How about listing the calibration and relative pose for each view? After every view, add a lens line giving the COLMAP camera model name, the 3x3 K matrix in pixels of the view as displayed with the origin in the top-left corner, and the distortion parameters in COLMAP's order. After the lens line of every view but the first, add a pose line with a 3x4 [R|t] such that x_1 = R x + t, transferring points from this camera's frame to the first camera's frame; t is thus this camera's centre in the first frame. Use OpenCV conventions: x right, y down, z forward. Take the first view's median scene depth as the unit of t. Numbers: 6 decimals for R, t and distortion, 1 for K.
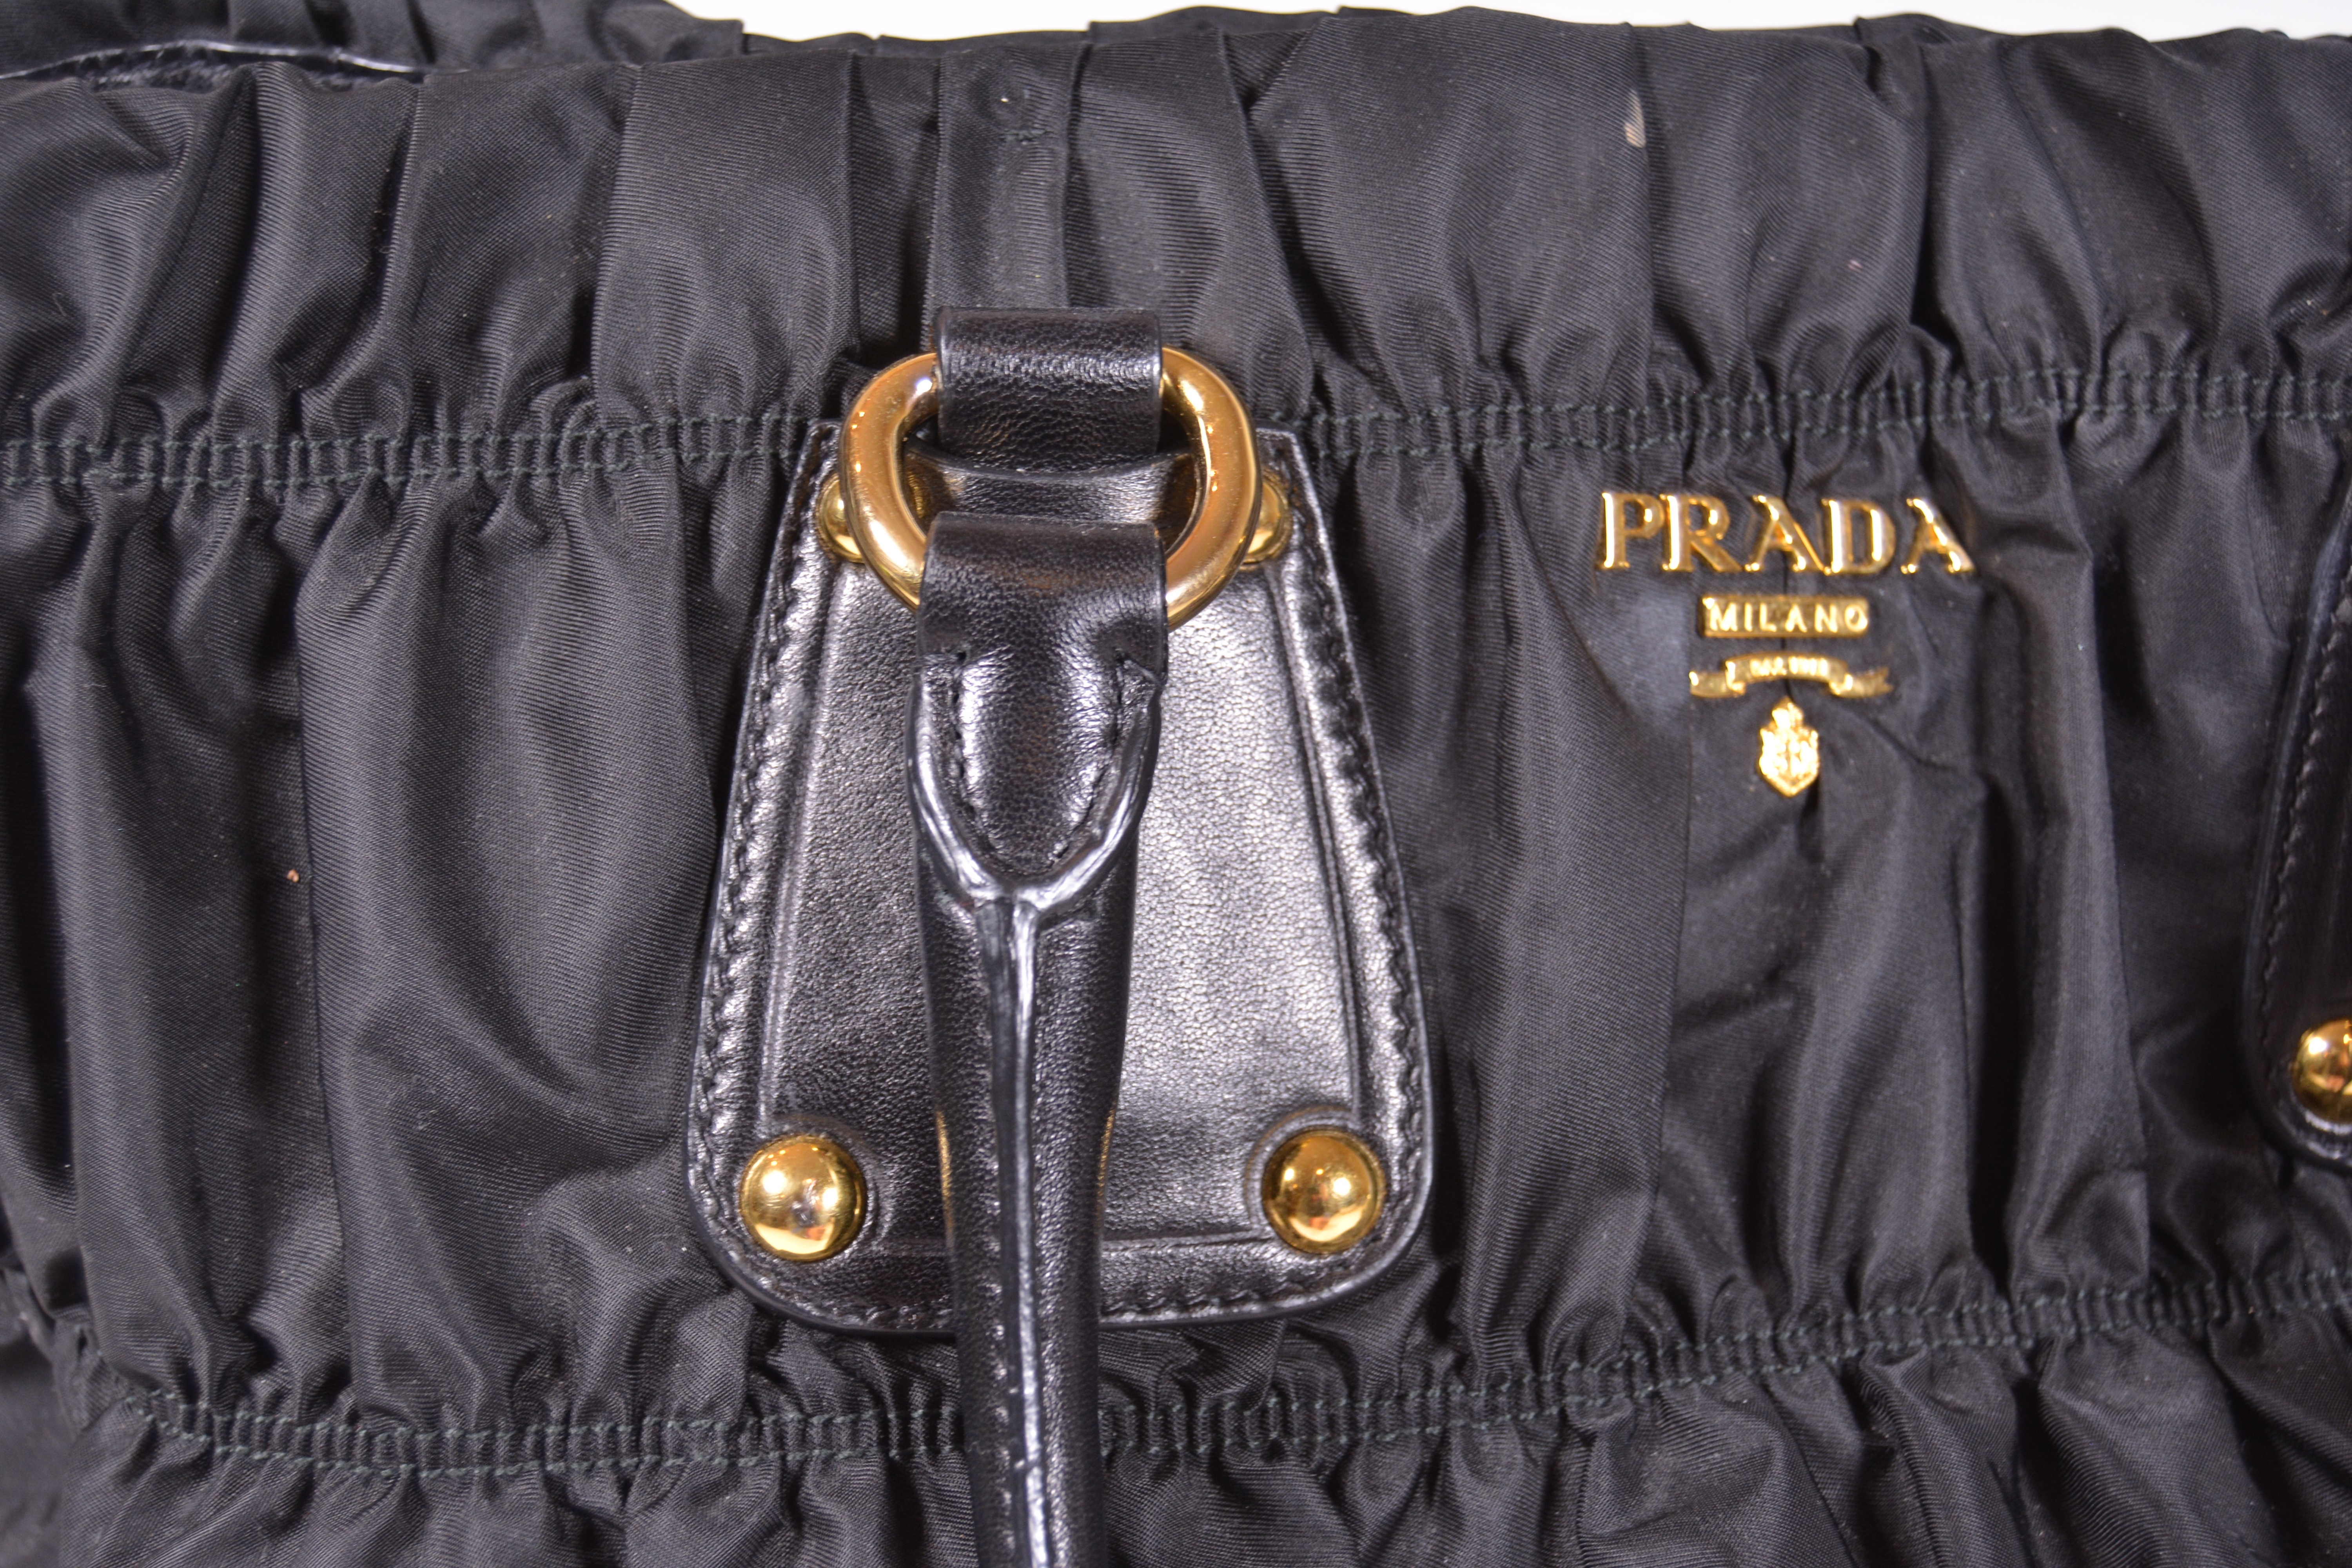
lens RADIAL K [[3207.2, 0, 1175.3], [0, 3207.2, 818.2], [0, 0, 1]] dist [-0.051482, -0.043450]
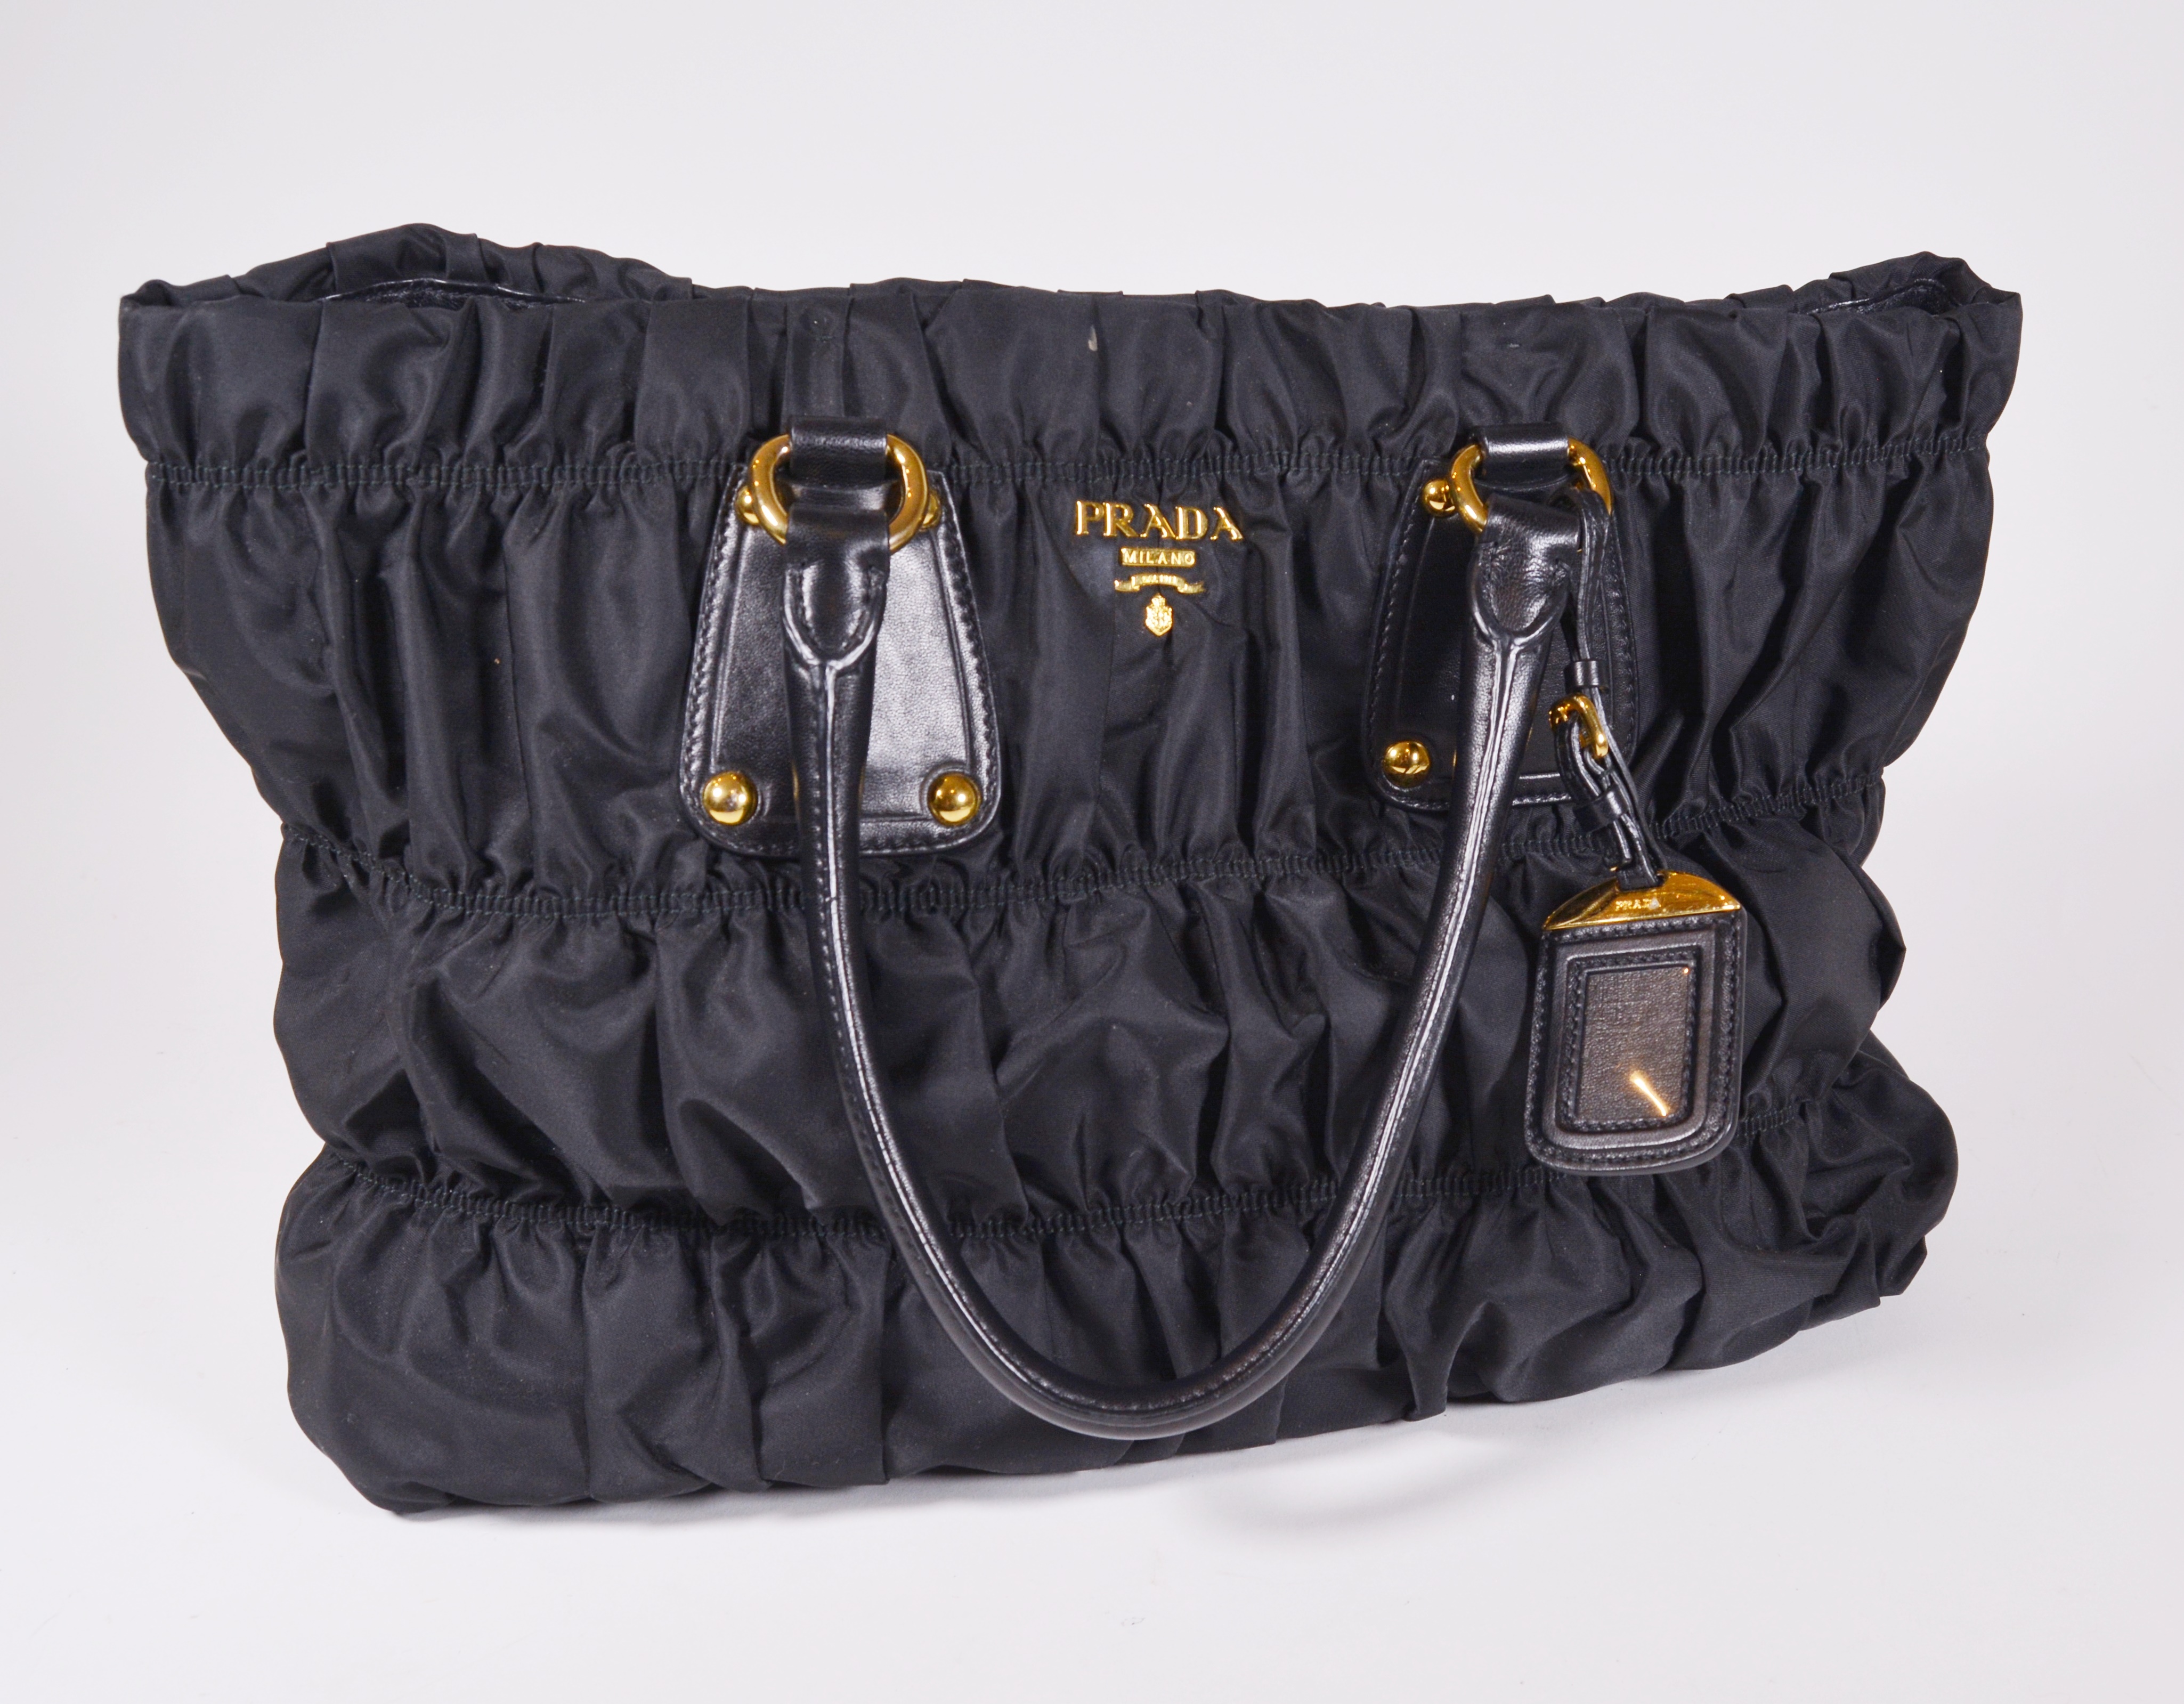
lens RADIAL K [[2379.2, 0, 1169.0], [0, 2379.2, 849.4], [0, 0, 1]] dist [-0.094691, -0.009802]
pose [[0.990409, 0.001755, 0.138157, -0.037092], [-0.007158, 0.999228, 0.038623, 0.083610], [-0.137983, -0.039241, 0.989657, -0.721182]]
